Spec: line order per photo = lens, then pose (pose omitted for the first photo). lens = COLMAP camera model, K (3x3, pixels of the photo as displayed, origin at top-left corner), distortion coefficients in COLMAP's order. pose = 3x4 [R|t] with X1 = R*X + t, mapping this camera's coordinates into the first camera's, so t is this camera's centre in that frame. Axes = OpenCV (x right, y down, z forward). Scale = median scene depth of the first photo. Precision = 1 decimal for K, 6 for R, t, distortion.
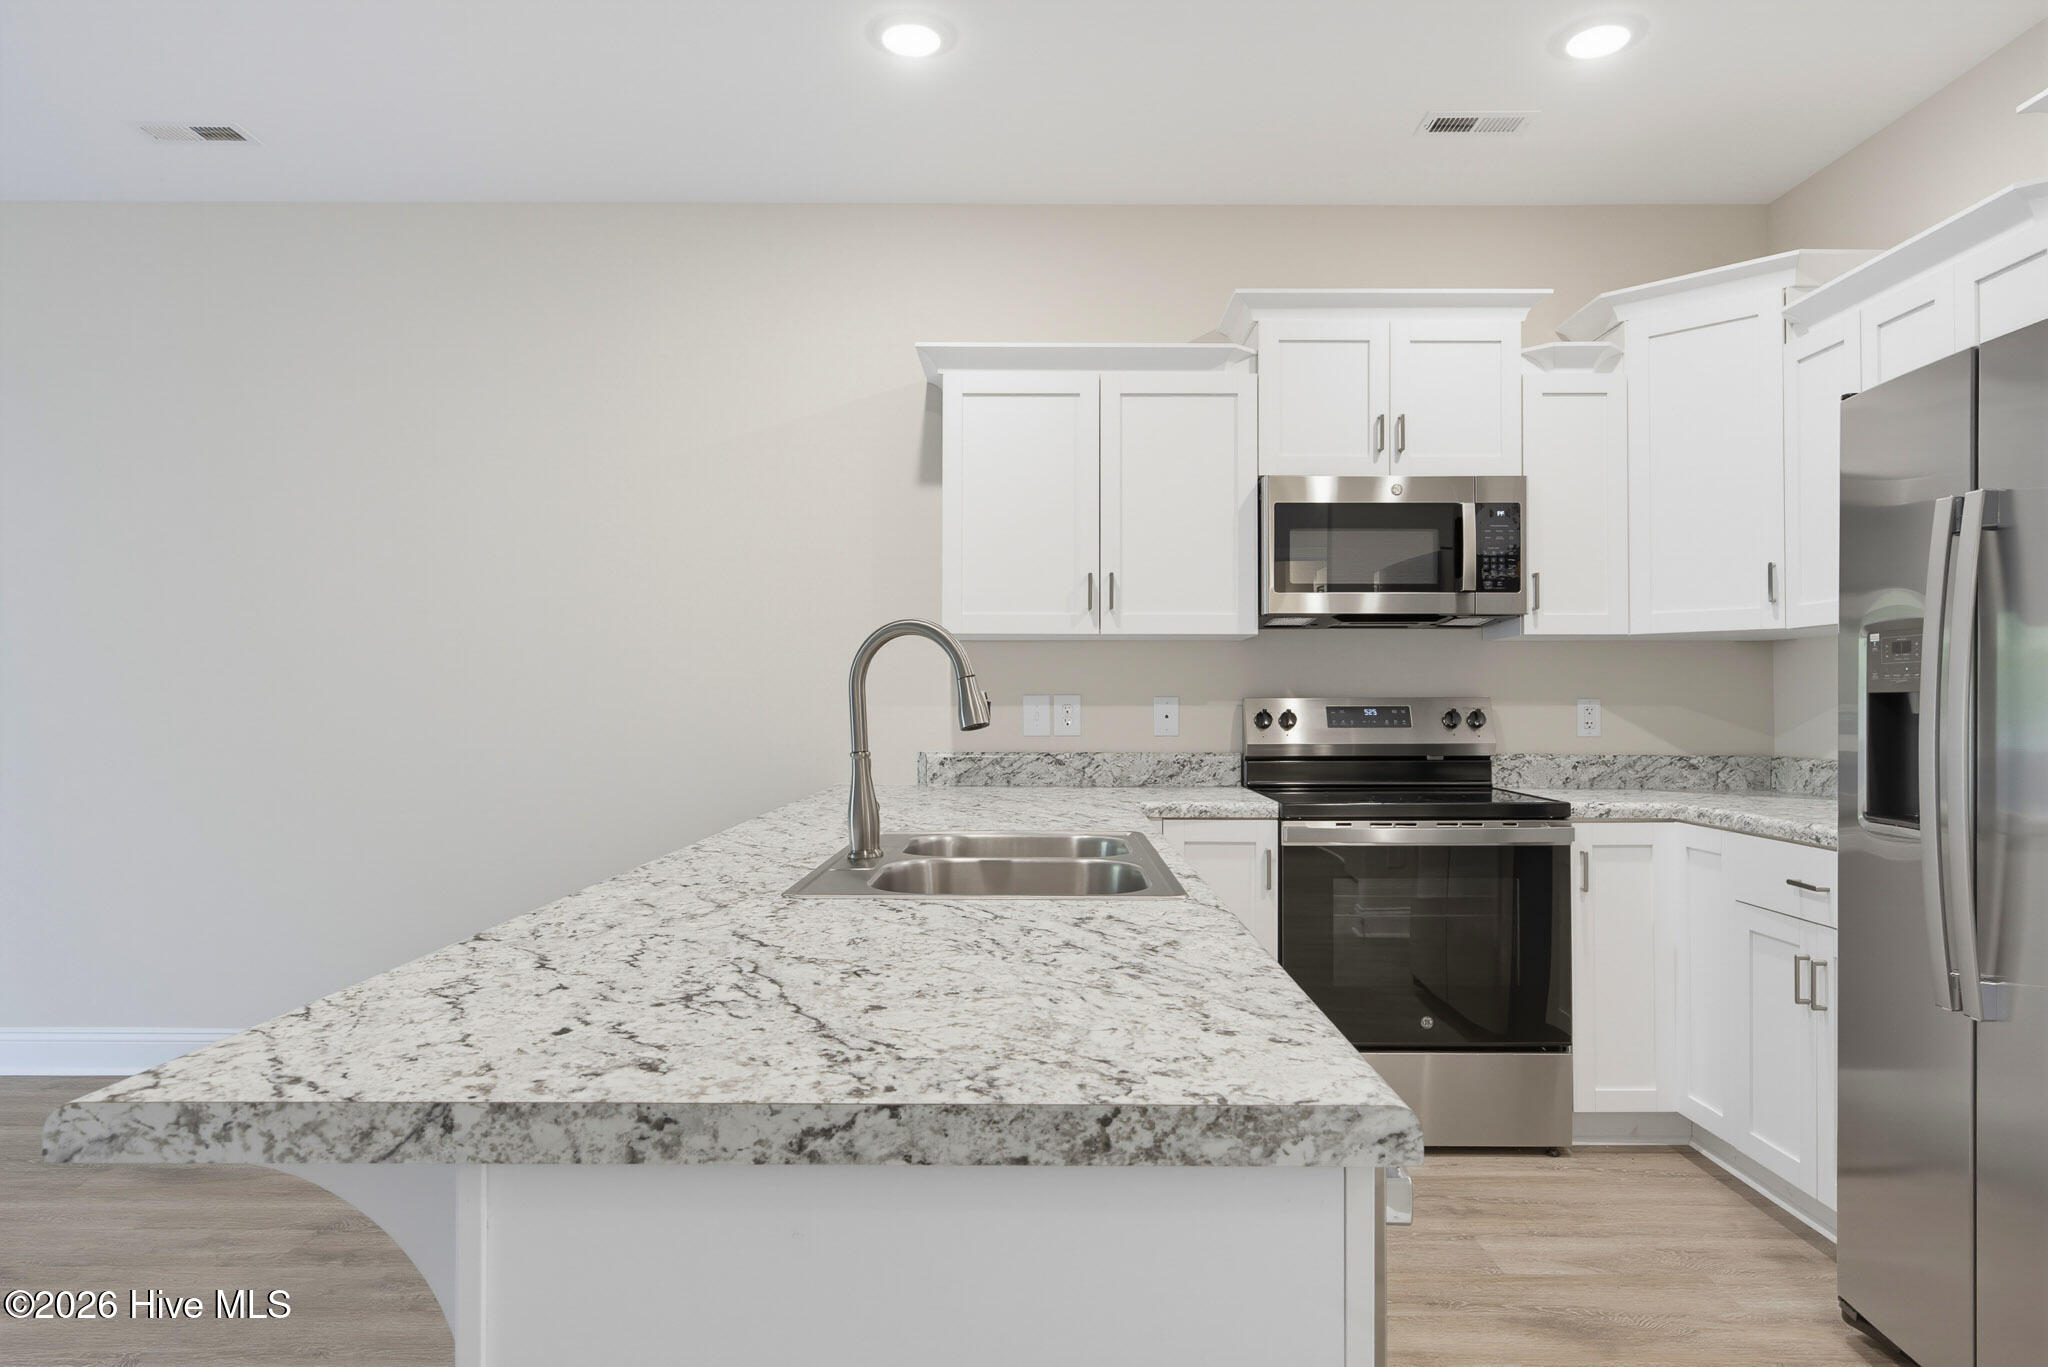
lens RADIAL K [[1241.1, 0, 1043.7], [0, 1241.1, 685.9], [0, 0, 1]] dist [0.004026, -0.000682]
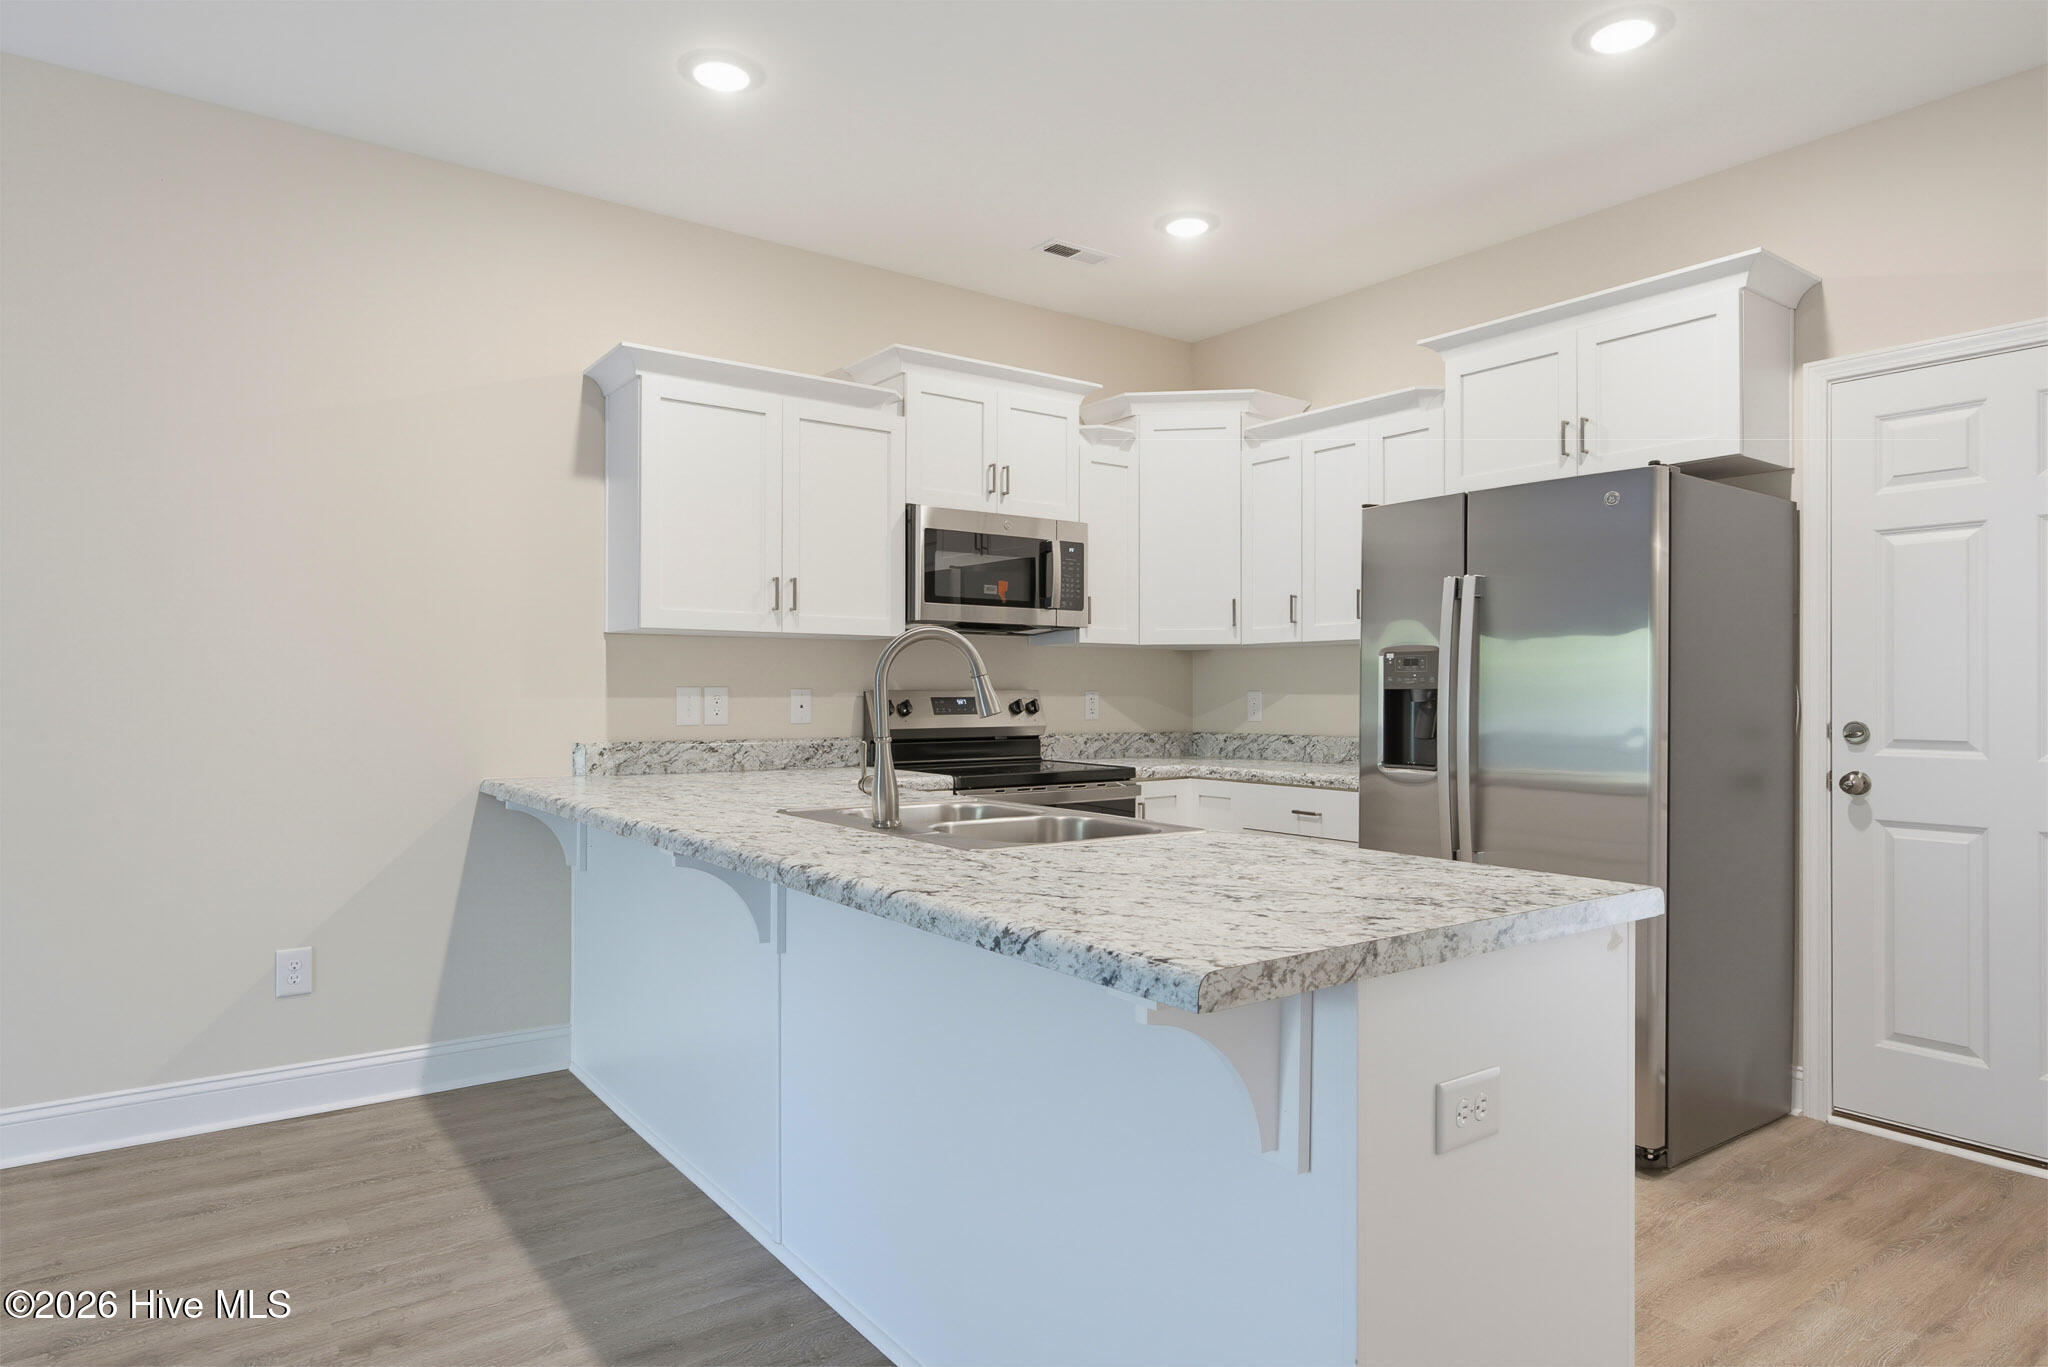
lens RADIAL K [[1202.6, 0, 1043.3], [0, 1202.6, 691.5], [0, 0, 1]] dist [-0.006629, 0.006353]
pose [[0.801637, 0.001768, 0.597809, -0.424899], [-0.009540, 0.999906, 0.009835, -0.001793], [-0.597736, -0.013587, 0.801578, -0.003343]]
